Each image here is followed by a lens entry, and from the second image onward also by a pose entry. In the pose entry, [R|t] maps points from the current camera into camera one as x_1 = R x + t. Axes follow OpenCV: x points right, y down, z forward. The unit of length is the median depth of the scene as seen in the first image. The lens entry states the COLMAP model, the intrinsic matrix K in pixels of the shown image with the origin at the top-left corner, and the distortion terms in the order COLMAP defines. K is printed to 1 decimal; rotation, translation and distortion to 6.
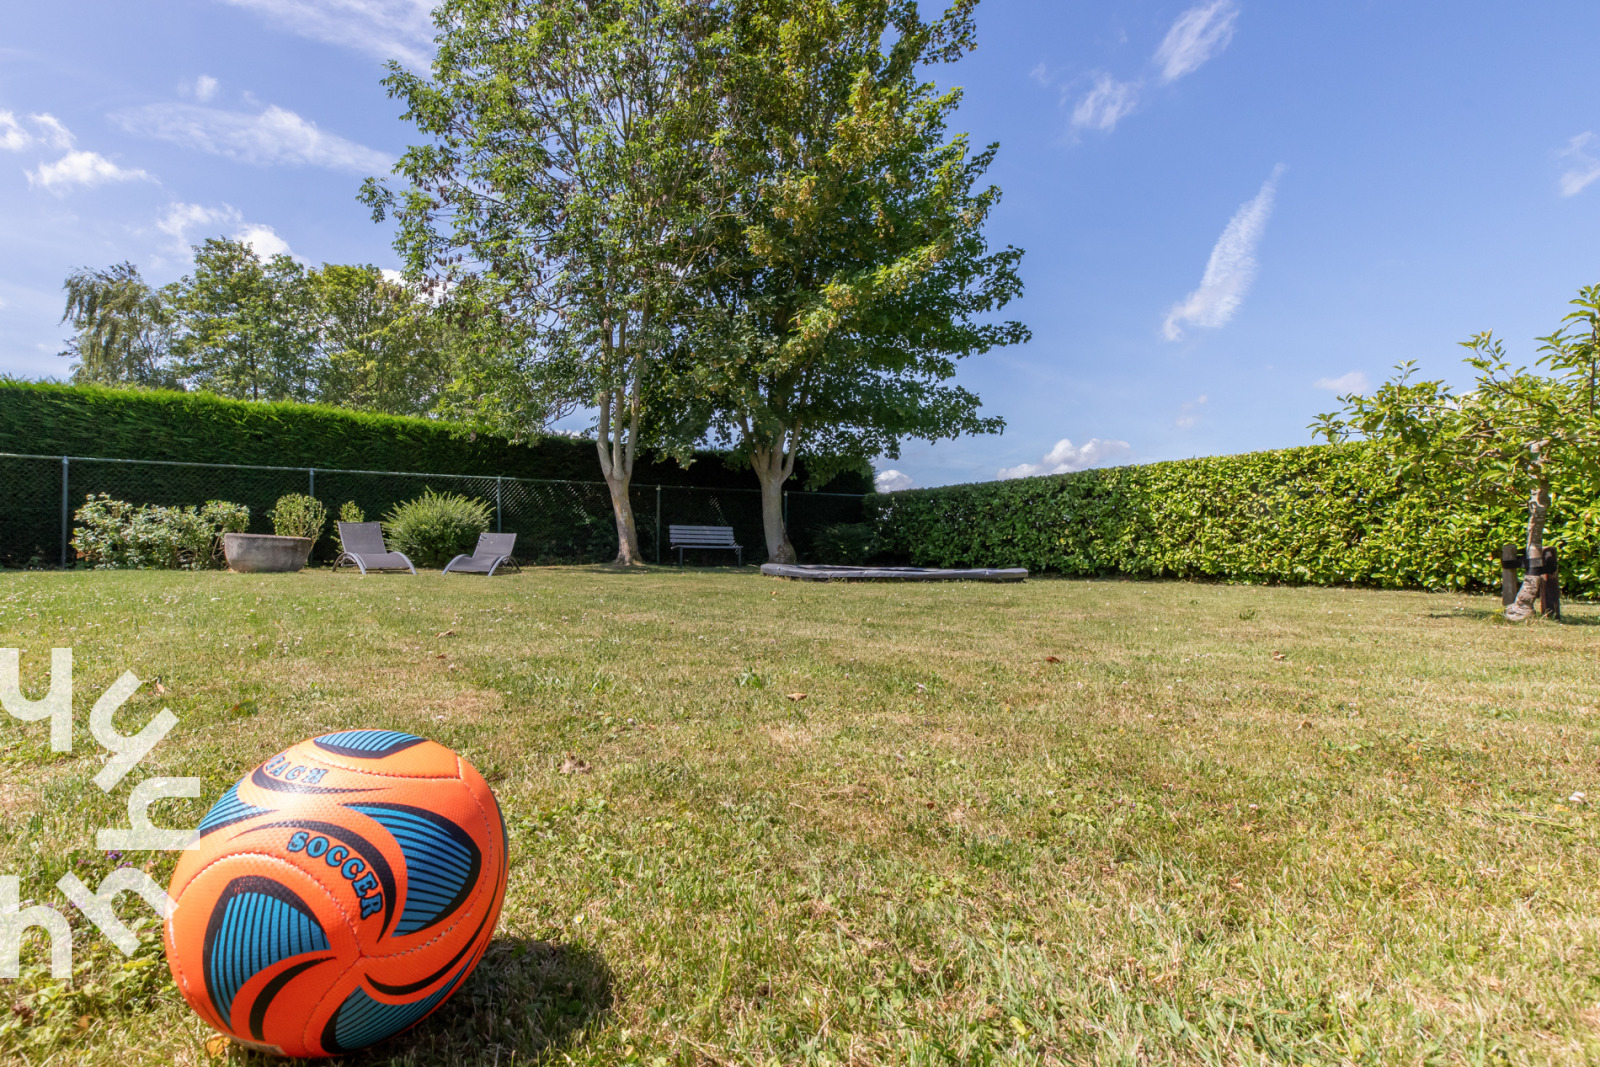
lens RADIAL K [[778.2, 0, 803.5], [0, 778.2, 542.6], [0, 0, 1]] dist [0.004739, -0.003356]
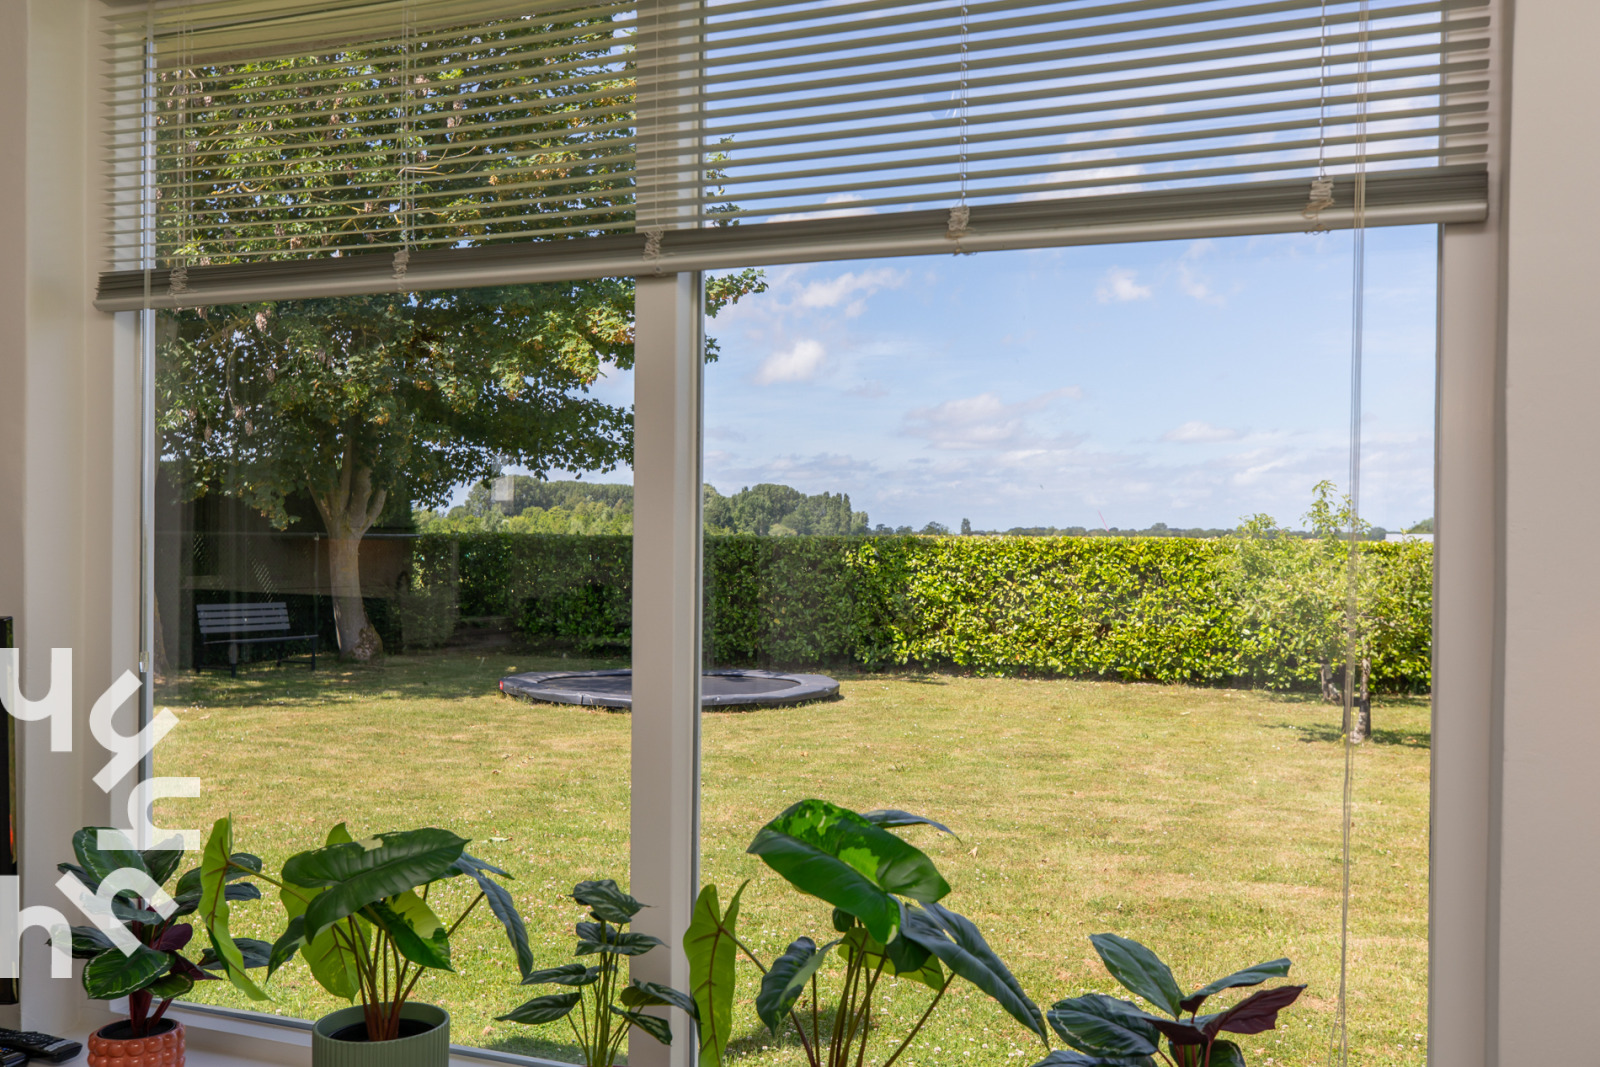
lens RADIAL K [[1405.5, 0, 793.0], [0, 1405.5, 535.0], [0, 0, 1]] dist [0.009362, 0.000860]
pose [[0.796125, 0.012236, 0.605009, -0.663916], [-0.015226, 0.999884, -0.000186, -0.114110], [-0.604941, -0.009064, 0.796219, -0.204357]]
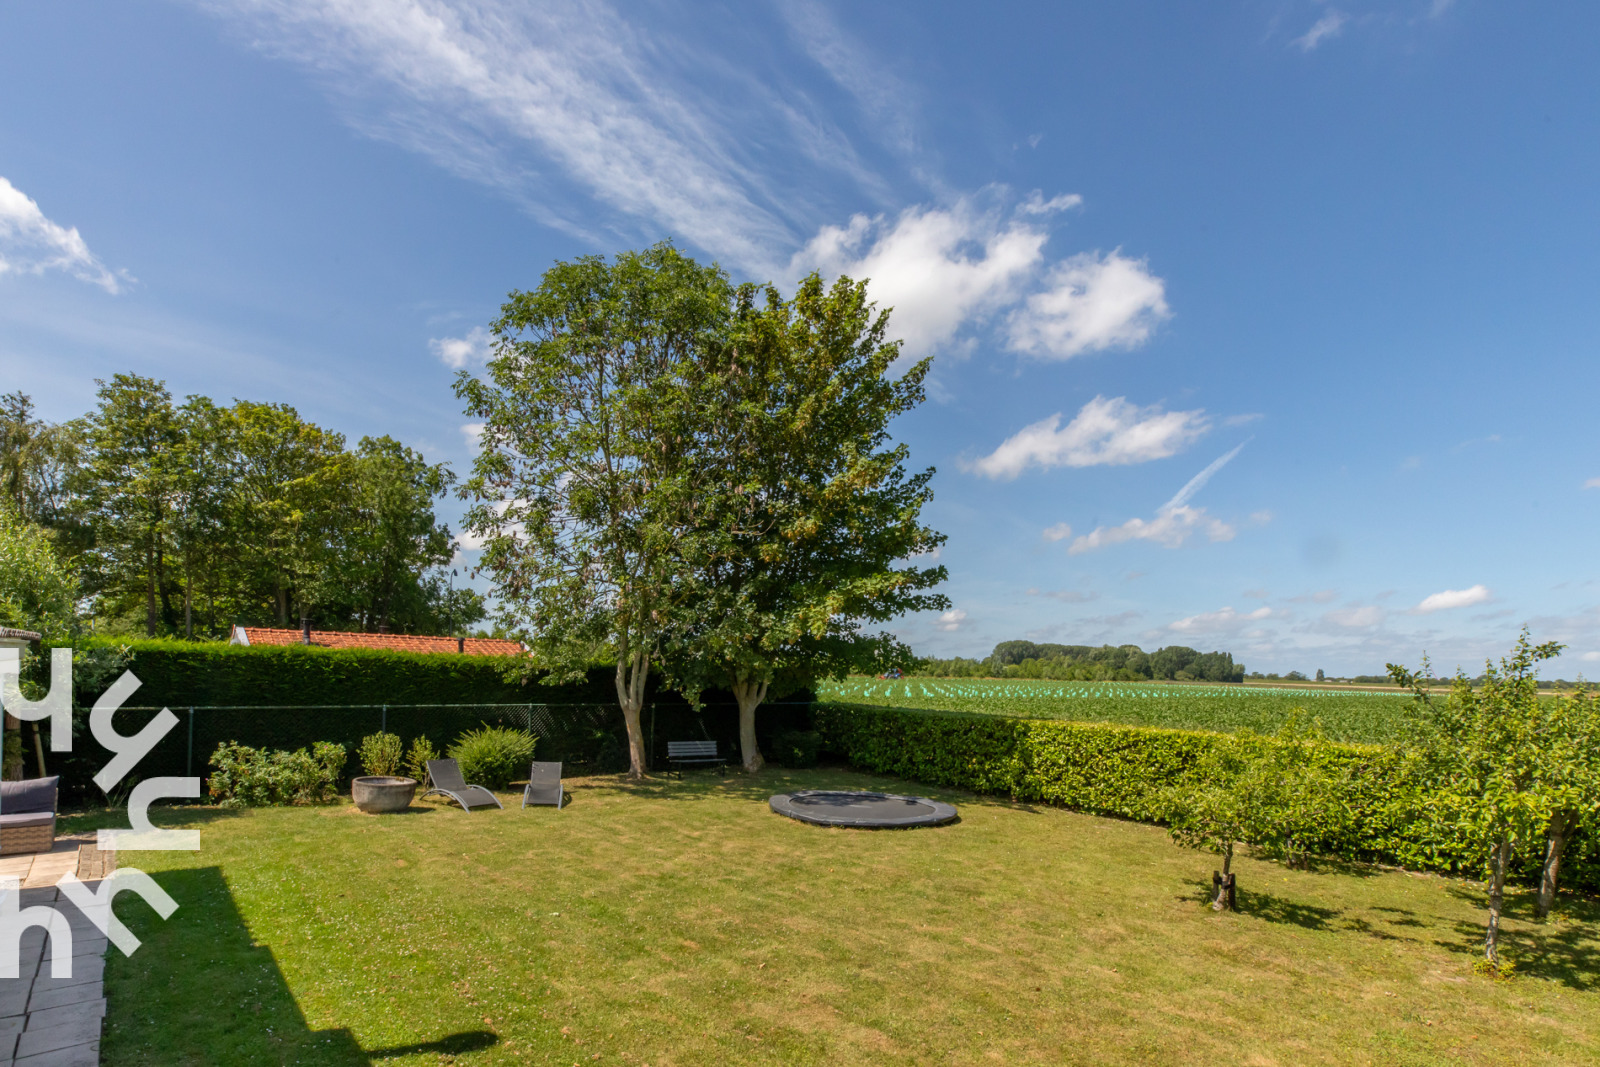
lens RADIAL K [[778.2, 0, 826.7], [0, 778.2, 660.4], [0, 0, 1]] dist [0.004739, -0.003356]
pose [[0.982229, 0.034864, 0.184420, -0.217163], [-0.035727, 0.999361, 0.001356, -0.225600], [-0.184254, -0.007921, 0.982847, -0.368436]]
